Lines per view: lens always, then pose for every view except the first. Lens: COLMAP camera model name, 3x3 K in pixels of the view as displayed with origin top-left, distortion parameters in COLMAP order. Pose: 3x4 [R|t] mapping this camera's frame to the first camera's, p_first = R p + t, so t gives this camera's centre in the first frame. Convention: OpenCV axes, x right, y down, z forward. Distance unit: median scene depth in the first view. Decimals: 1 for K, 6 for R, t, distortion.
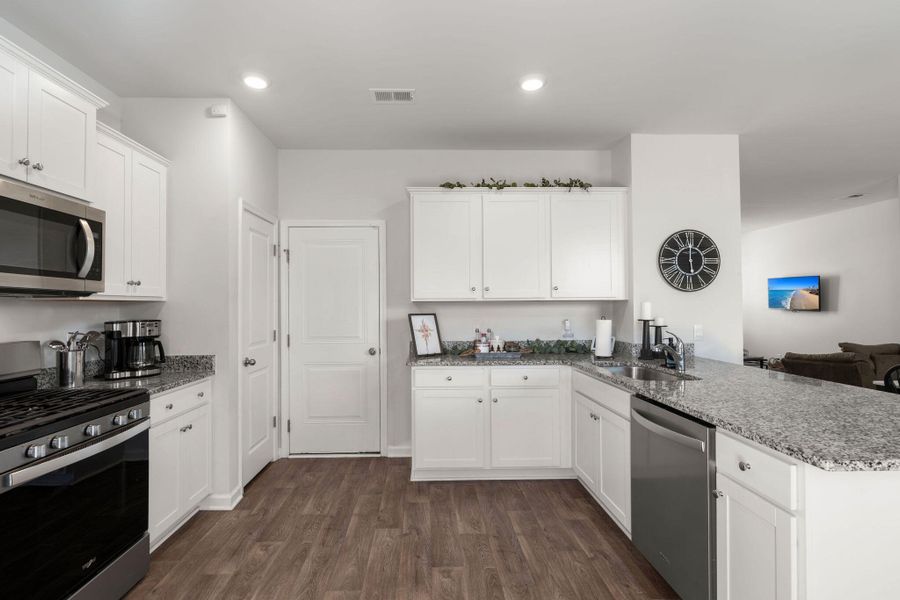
lens RADIAL K [[418.7, 0, 439.1], [0, 418.7, 297.4], [0, 0, 1]] dist [-0.002891, 0.000785]
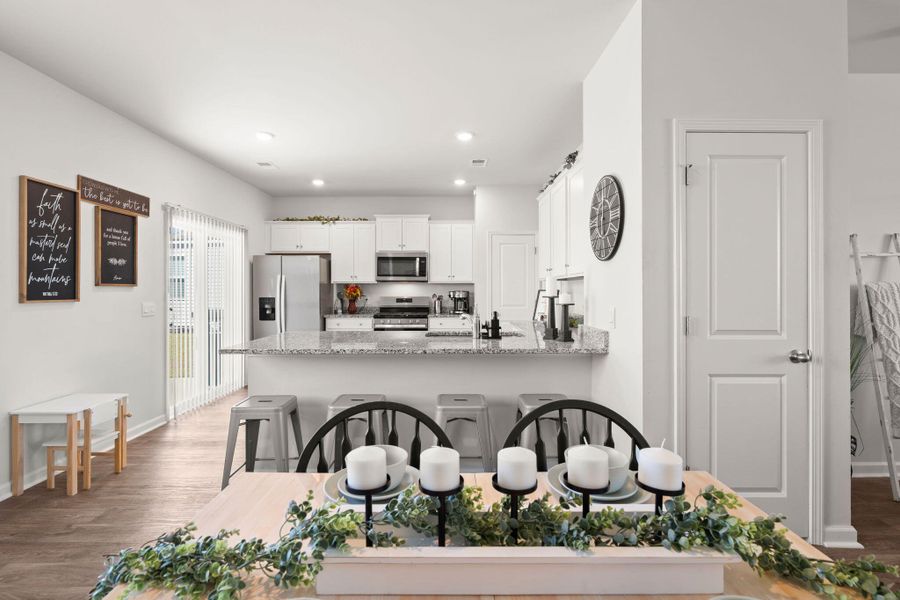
lens RADIAL K [[418.7, 0, 443.6], [0, 418.7, 286.3], [0, 0, 1]] dist [-0.002891, 0.000785]
pose [[-0.035881, -0.002225, -0.999354, 1.358250], [0.016505, 0.999860, -0.002818, 0.026311], [0.999220, -0.016595, -0.035839, 0.756635]]
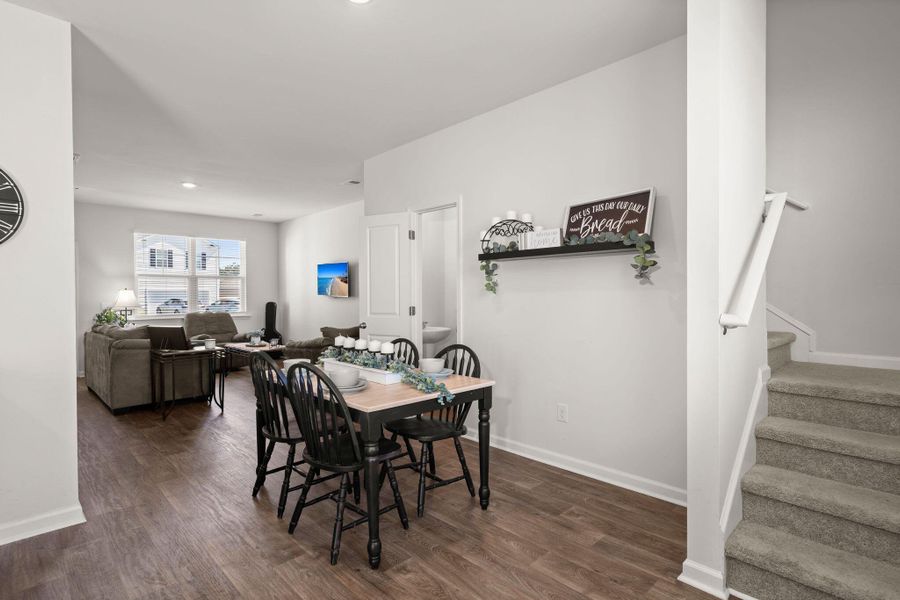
lens RADIAL K [[418.7, 0, 449.7], [0, 418.7, 304.5], [0, 0, 1]] dist [-0.002891, 0.000785]
pose [[0.731749, -0.015265, 0.681404, 0.709315], [-0.007333, 0.999515, 0.030266, 0.030940], [-0.681535, -0.027144, 0.731282, 0.112608]]
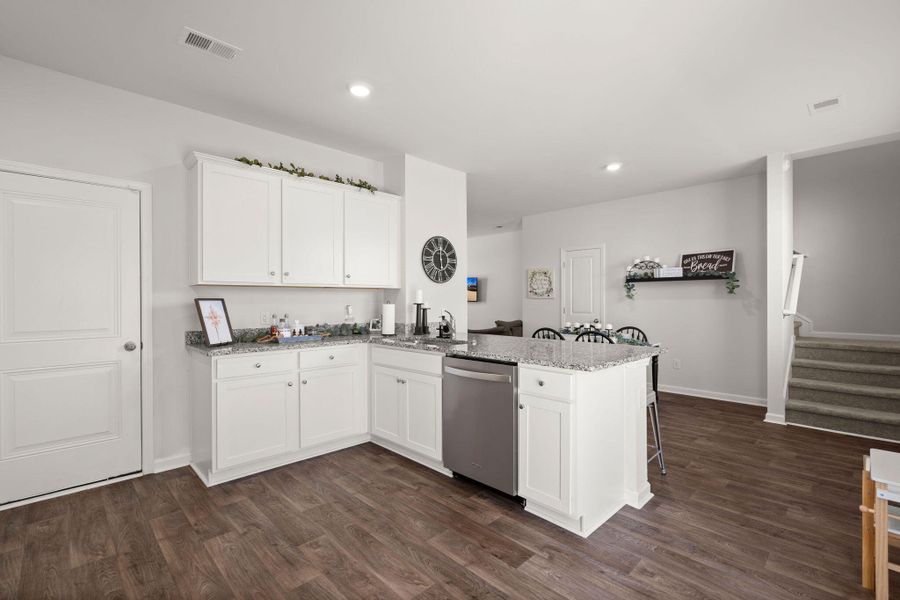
lens RADIAL K [[408.3, 0, 440.5], [0, 408.3, 295.9], [0, 0, 1]] dist [0.006828, 0.000737]
pose [[0.741012, 0.011421, 0.671395, -0.273346], [-0.014452, 0.999895, -0.001058, 0.028394], [-0.671336, -0.008920, 0.741099, 0.033401]]
